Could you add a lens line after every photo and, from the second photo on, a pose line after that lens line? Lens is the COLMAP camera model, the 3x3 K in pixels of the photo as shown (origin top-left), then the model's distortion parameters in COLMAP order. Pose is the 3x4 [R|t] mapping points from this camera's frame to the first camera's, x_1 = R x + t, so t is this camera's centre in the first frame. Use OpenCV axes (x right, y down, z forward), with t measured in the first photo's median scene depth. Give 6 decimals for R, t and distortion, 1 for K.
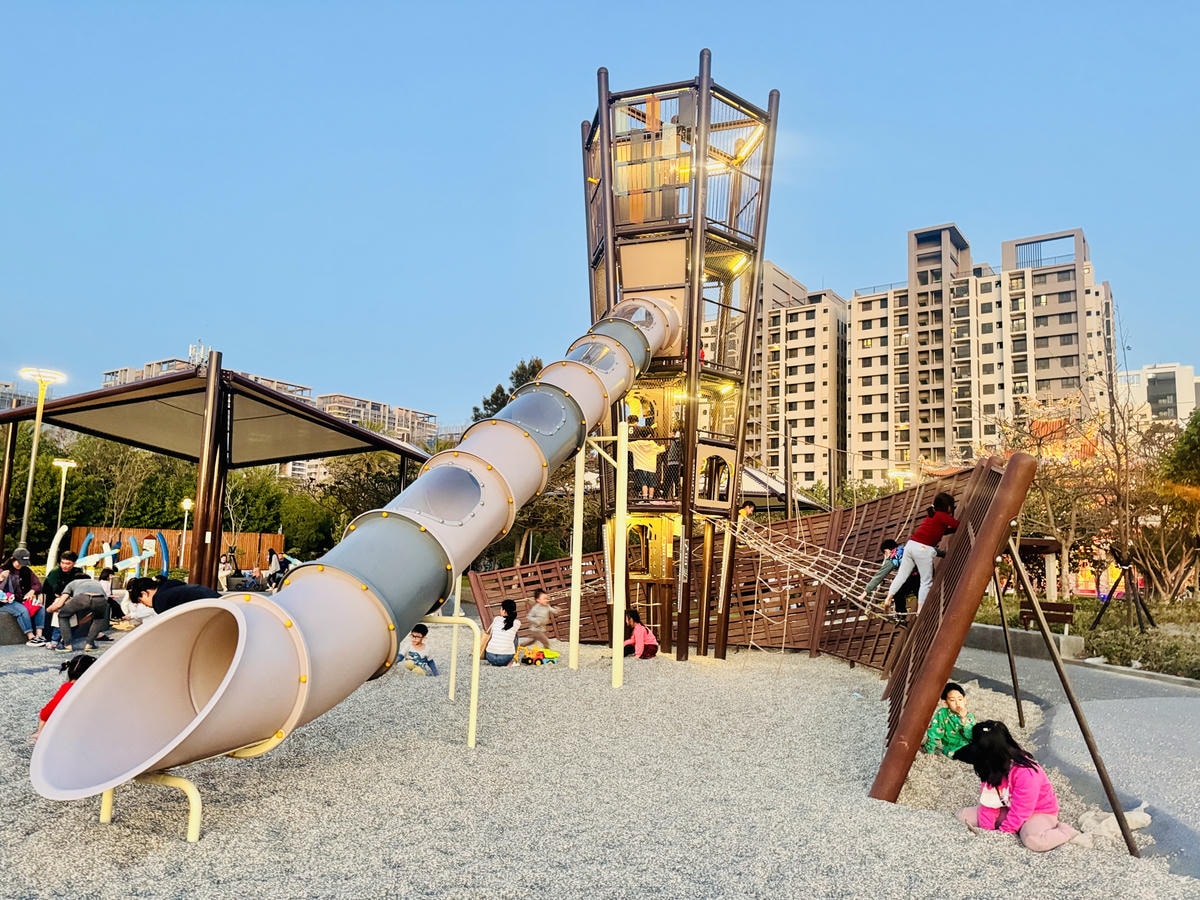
lens RADIAL K [[830.3, 0, 600.0], [0, 830.3, 450.0], [0, 0, 1]] dist [0.091012, -0.142663]
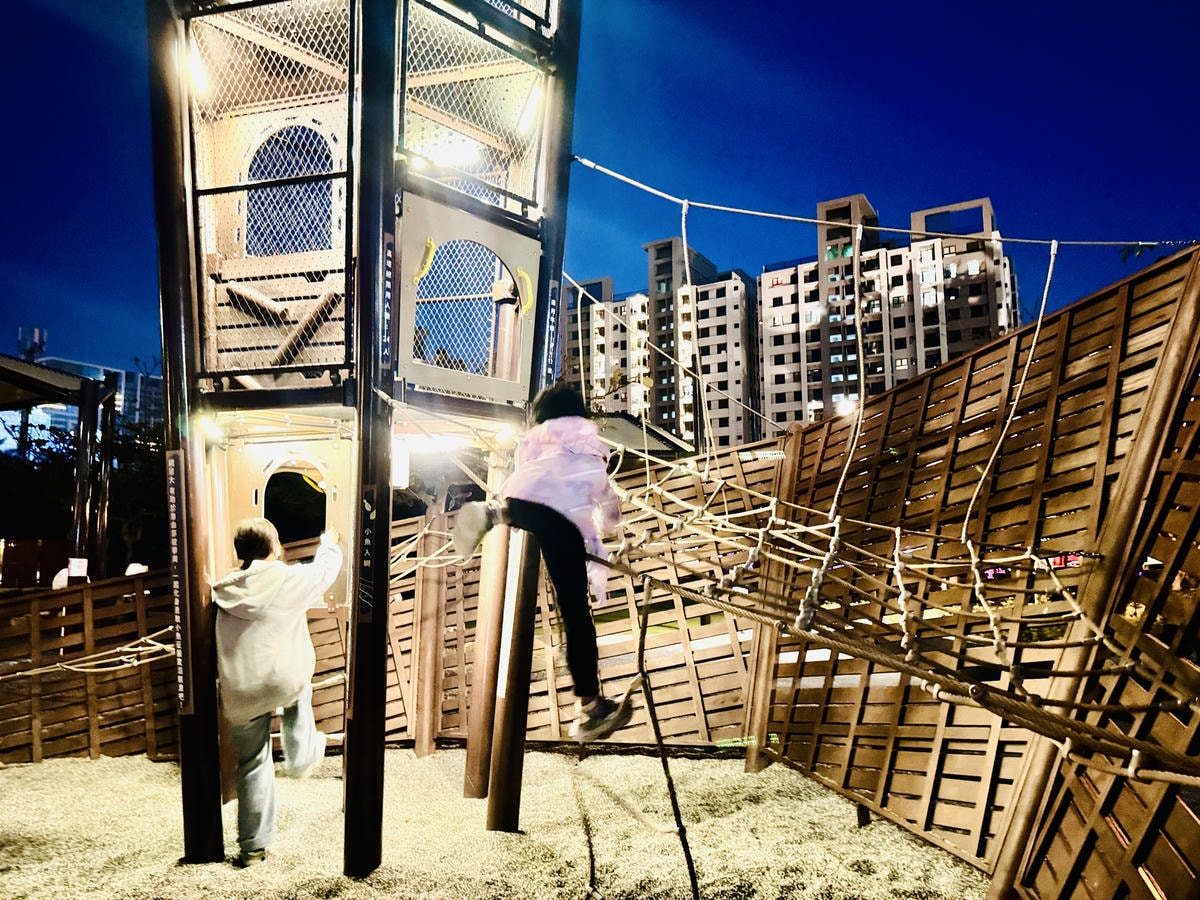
lens RADIAL K [[829.1, 0, 605.0], [0, 829.1, 472.2], [0, 0, 1]] dist [0.009580, 0.004193]
pose [[0.994150, -0.030593, 0.103588, 0.150289], [0.027163, 0.999040, 0.034366, 0.088027], [-0.104540, -0.031352, 0.994026, 0.631941]]
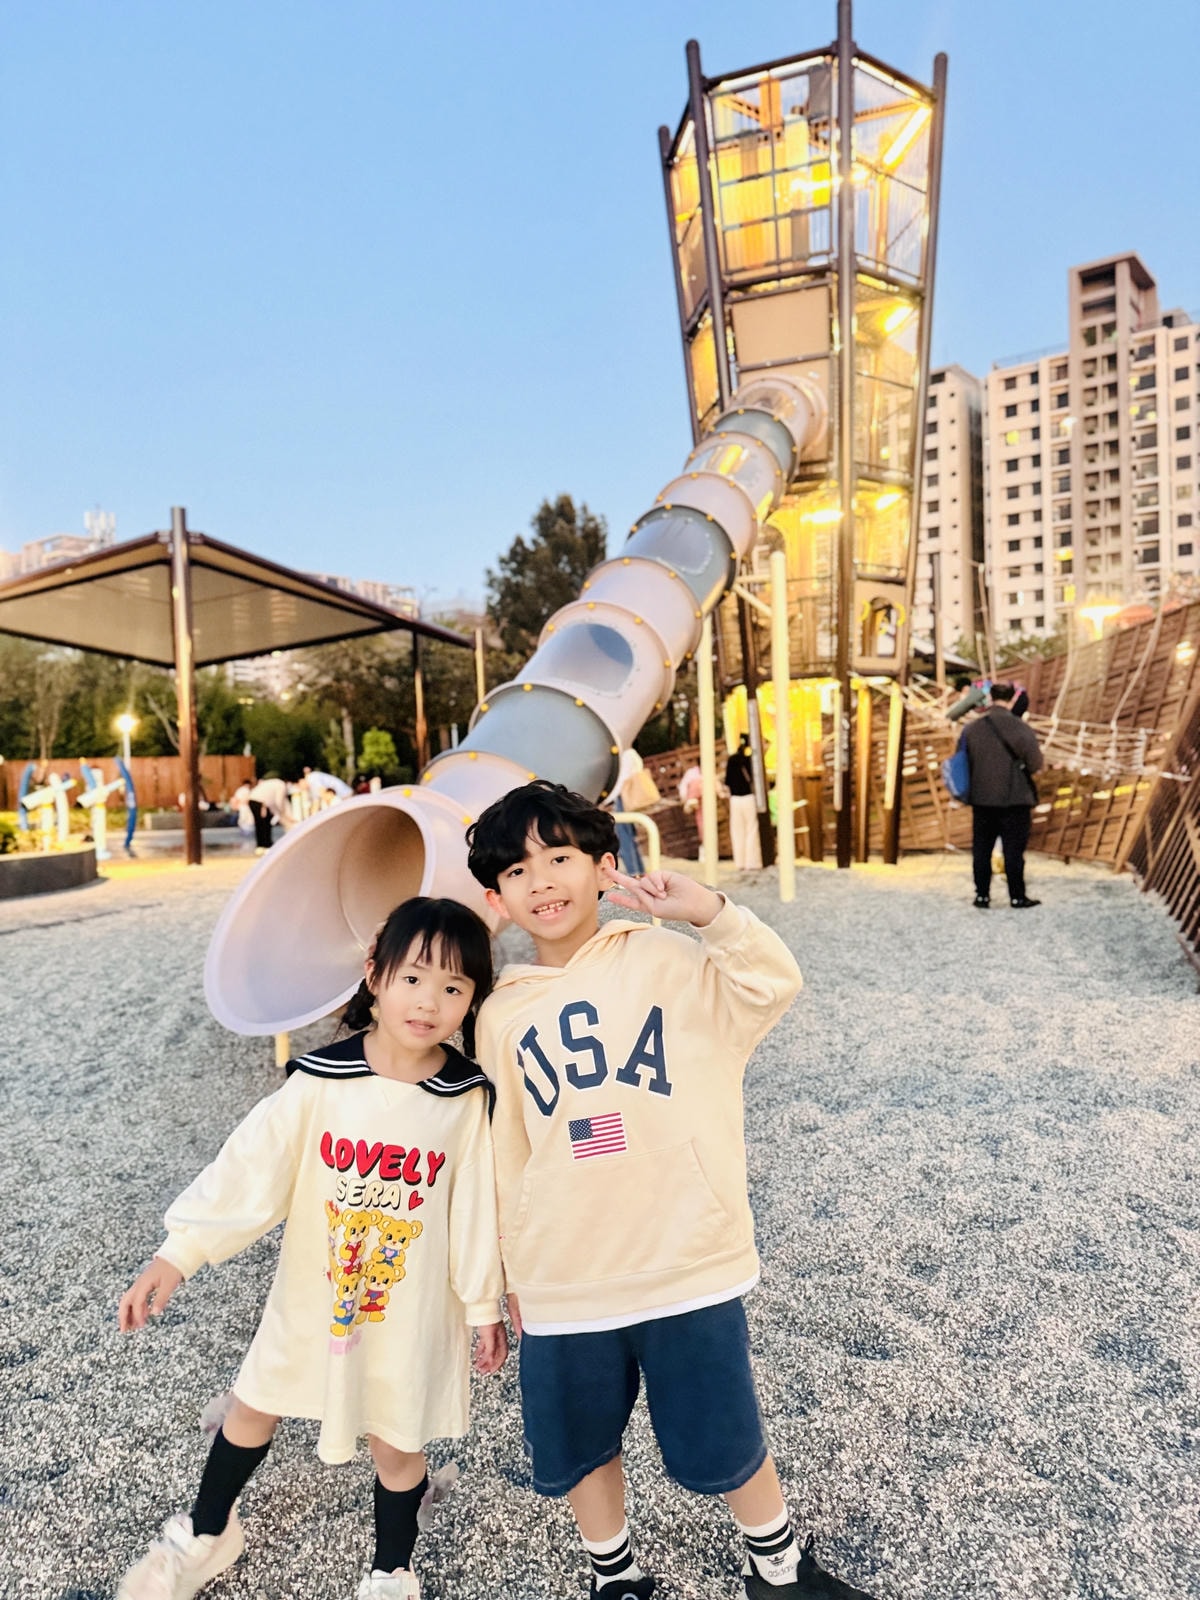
lens RADIAL K [[1107.0, 0, 600.0], [0, 1107.0, 800.0], [0, 0, 1]] dist [0.091012, -0.142663]
pose [[0.996954, -0.063698, -0.045000, -0.070431], [0.070021, 0.985149, 0.156777, 0.011720], [0.034345, -0.159451, 0.986608, -0.008854]]
